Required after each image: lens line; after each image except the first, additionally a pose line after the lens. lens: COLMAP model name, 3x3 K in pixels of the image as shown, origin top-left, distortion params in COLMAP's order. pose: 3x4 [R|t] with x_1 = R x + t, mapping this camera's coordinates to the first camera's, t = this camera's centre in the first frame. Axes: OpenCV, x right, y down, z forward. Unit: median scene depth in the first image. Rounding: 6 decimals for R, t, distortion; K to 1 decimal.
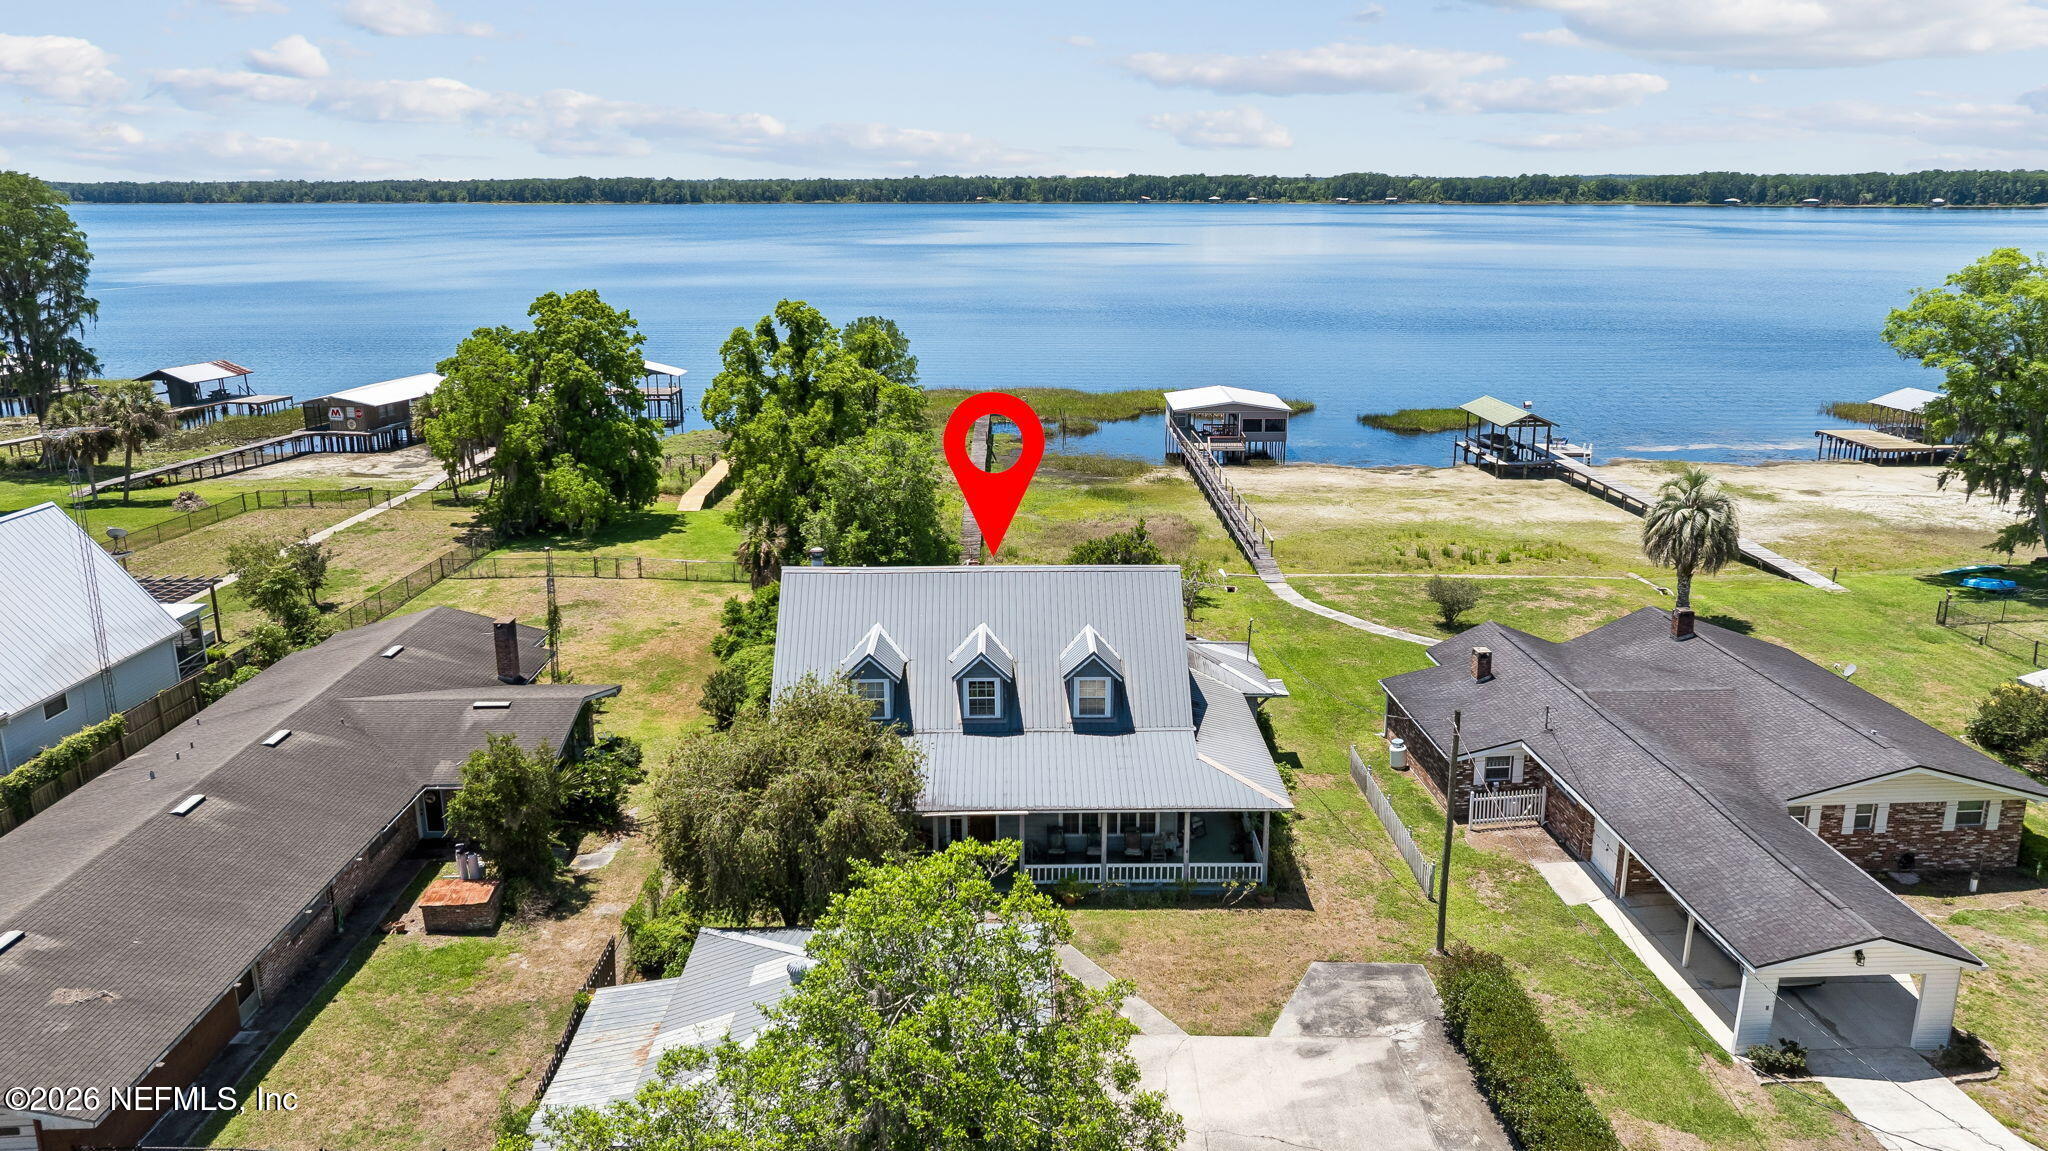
lens RADIAL K [[1411.5, 0, 1024.0], [0, 1411.5, 575.5], [0, 0, 1]] dist [0.000104, -0.001515]
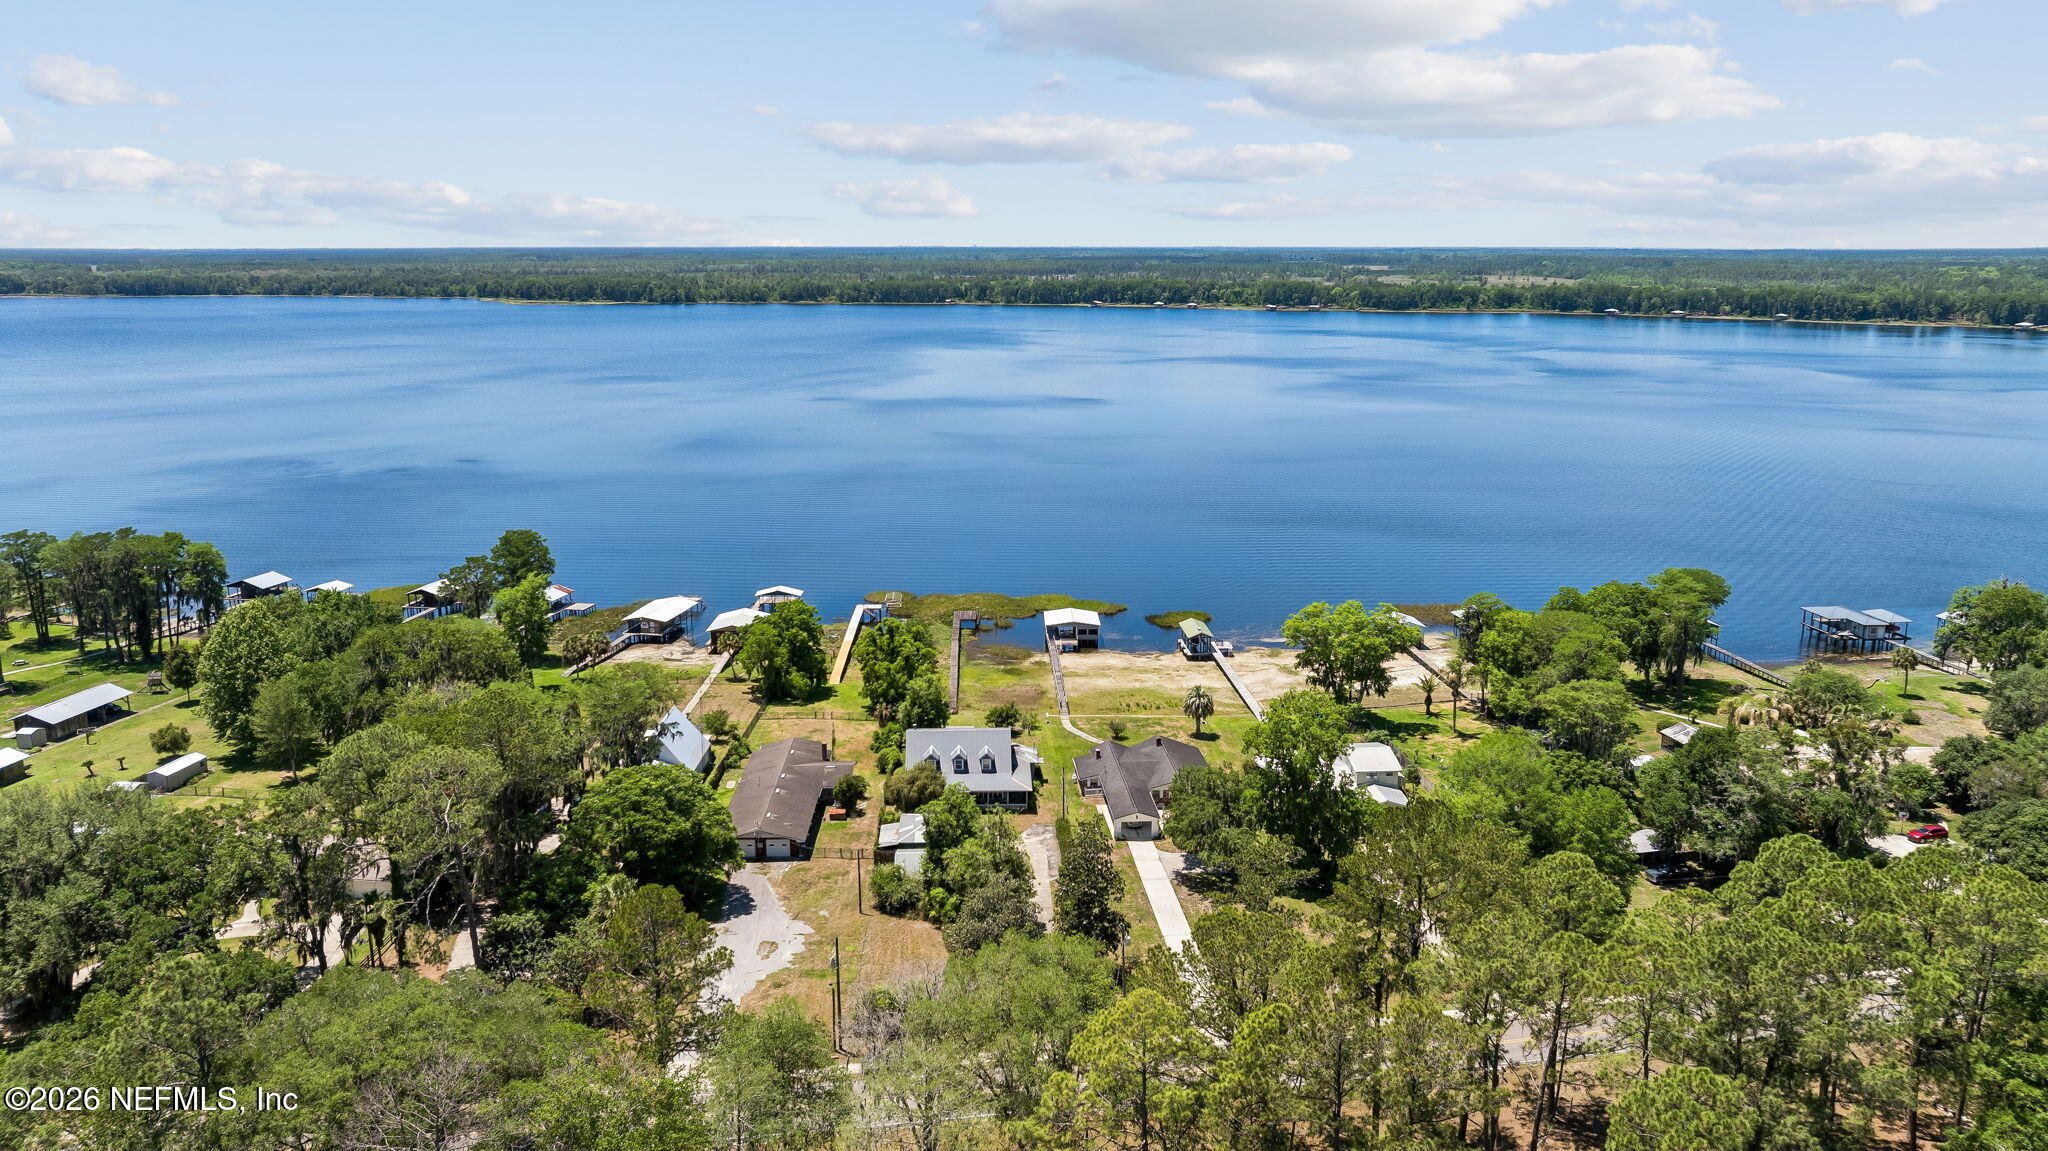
lens RADIAL K [[1411.5, 0, 1024.0], [0, 1411.5, 575.5], [0, 0, 1]] dist [0.000104, -0.001515]
pose [[0.999738, -0.002314, 0.022754, 0.042214], [0.003157, 0.999307, -0.037096, -0.193866], [-0.022652, 0.037159, 0.999053, -1.955515]]
